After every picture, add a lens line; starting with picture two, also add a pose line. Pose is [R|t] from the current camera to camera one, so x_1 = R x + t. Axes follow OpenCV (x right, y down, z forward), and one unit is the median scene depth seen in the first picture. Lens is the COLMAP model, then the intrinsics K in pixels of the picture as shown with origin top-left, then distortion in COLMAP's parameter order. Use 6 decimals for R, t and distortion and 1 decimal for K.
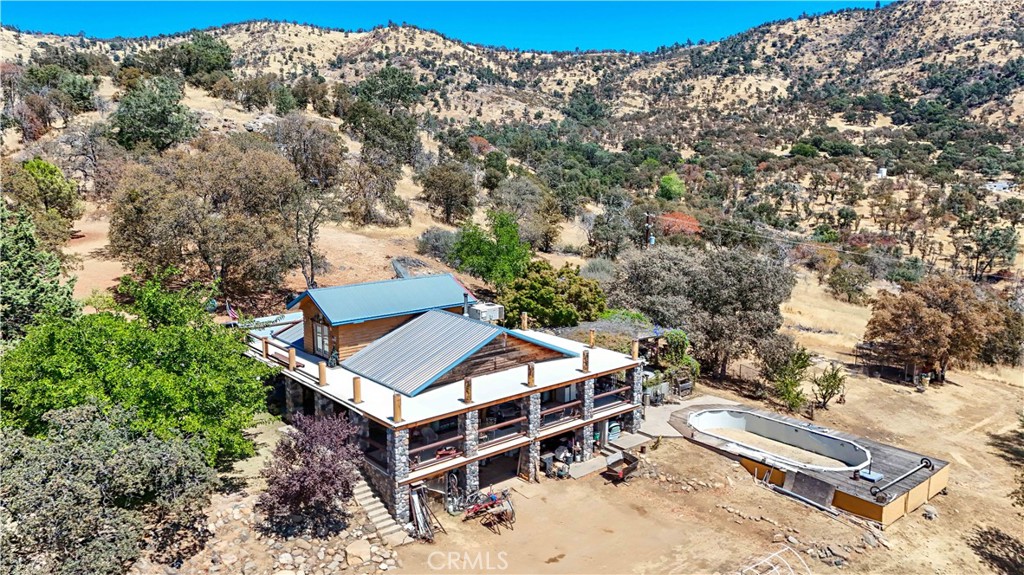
lens RADIAL K [[750.1, 0, 512.0], [0, 750.1, 287.8], [0, 0, 1]] dist [0.076399, -0.068367]
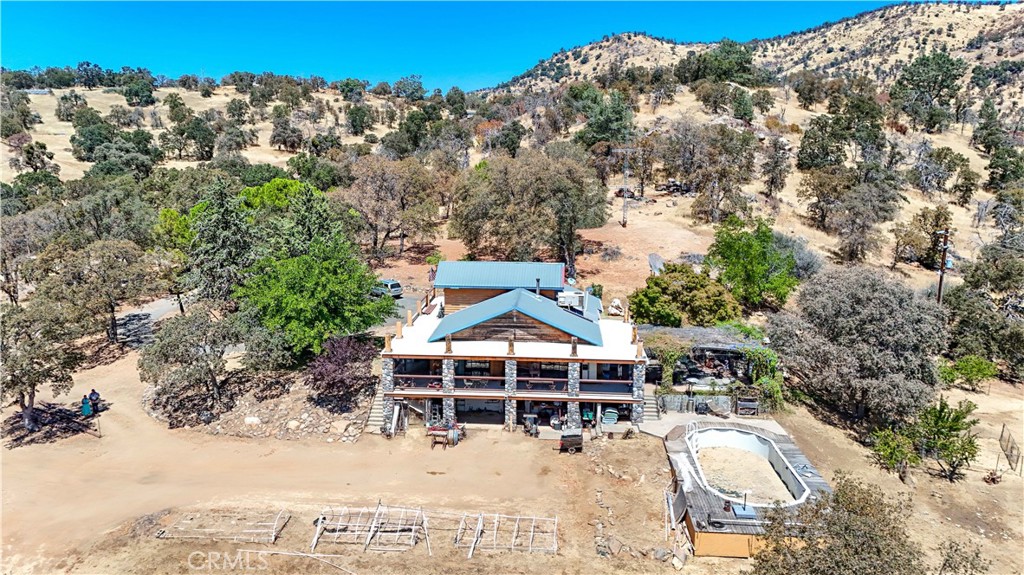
lens RADIAL K [[750.1, 0, 512.7], [0, 750.1, 287.8], [0, 0, 1]] dist [0.076399, -0.068367]
pose [[0.717494, 0.131427, -0.684054, 0.557758], [-0.125207, 0.990378, 0.058954, -0.033336], [0.685220, 0.043349, 0.727045, 0.060920]]
